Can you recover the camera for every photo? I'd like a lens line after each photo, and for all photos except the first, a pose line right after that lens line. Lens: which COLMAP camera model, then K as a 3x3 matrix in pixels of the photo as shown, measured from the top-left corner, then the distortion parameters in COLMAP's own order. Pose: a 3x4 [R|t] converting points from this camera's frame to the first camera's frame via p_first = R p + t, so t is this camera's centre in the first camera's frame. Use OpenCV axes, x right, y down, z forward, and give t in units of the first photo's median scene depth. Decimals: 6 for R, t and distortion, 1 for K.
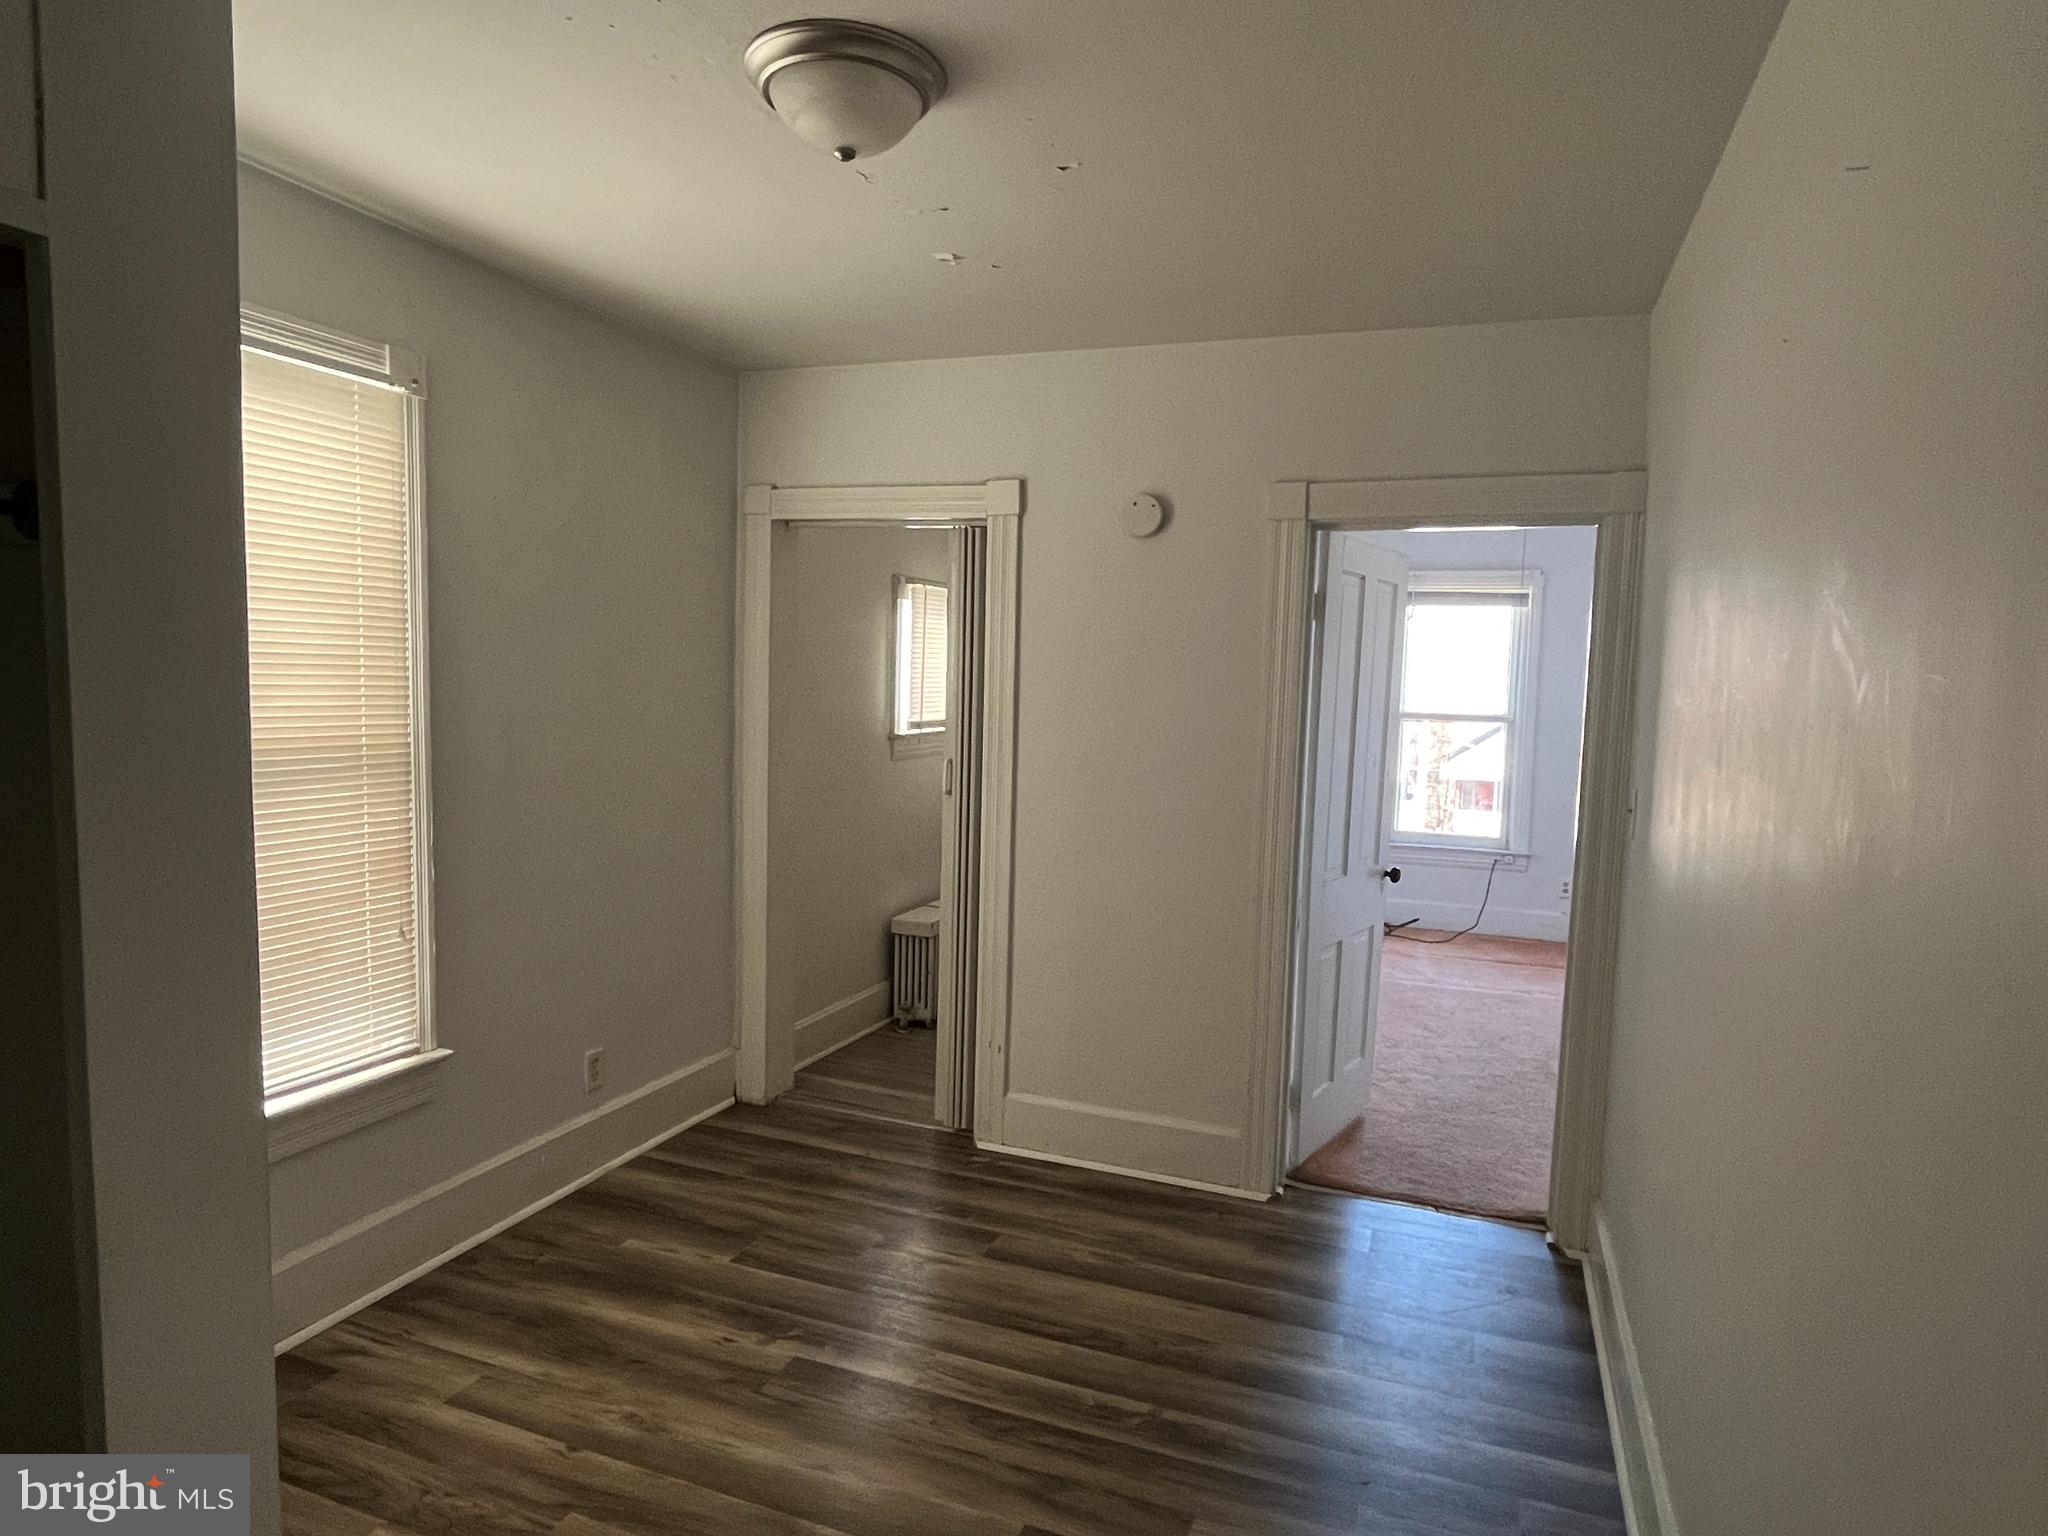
lens RADIAL K [[1198.8, 0, 1027.0], [0, 1198.8, 766.0], [0, 0, 1]] dist [0.000560, 0.000068]
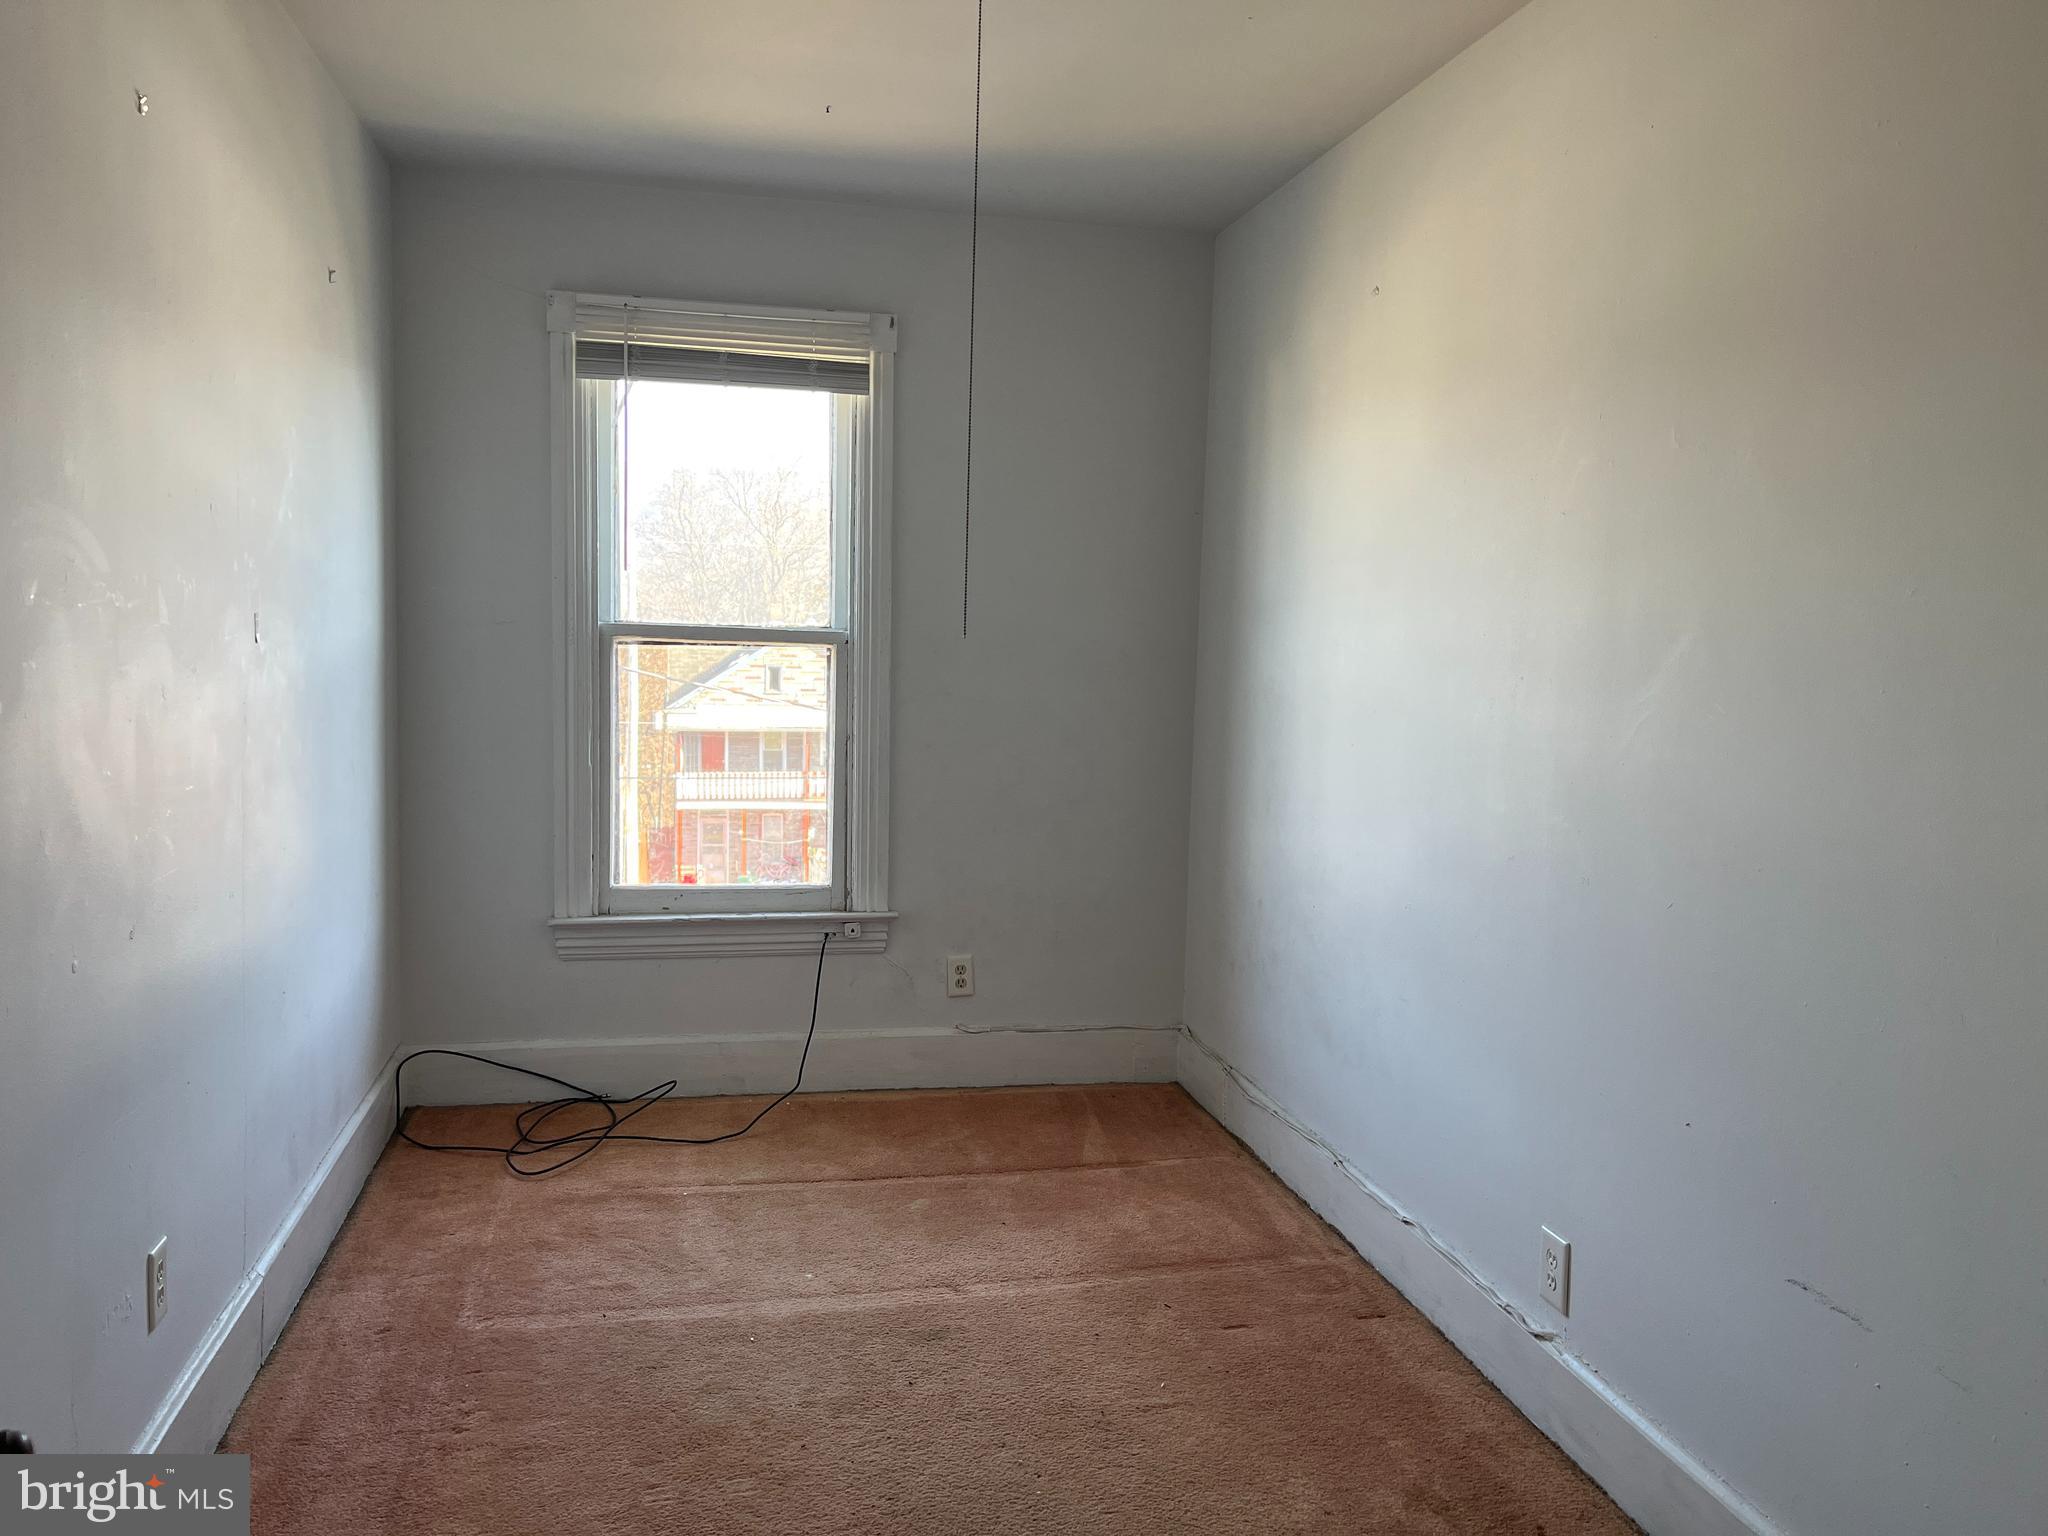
lens RADIAL K [[1546.1, 0, 1025.4], [0, 1546.1, 765.3], [0, 0, 1]] dist [0.047474, -0.023879]
pose [[0.842167, -0.058295, 0.536057, 0.135771], [0.040953, 0.998182, 0.044211, -0.012559], [-0.537660, -0.015279, 0.843023, 0.452572]]
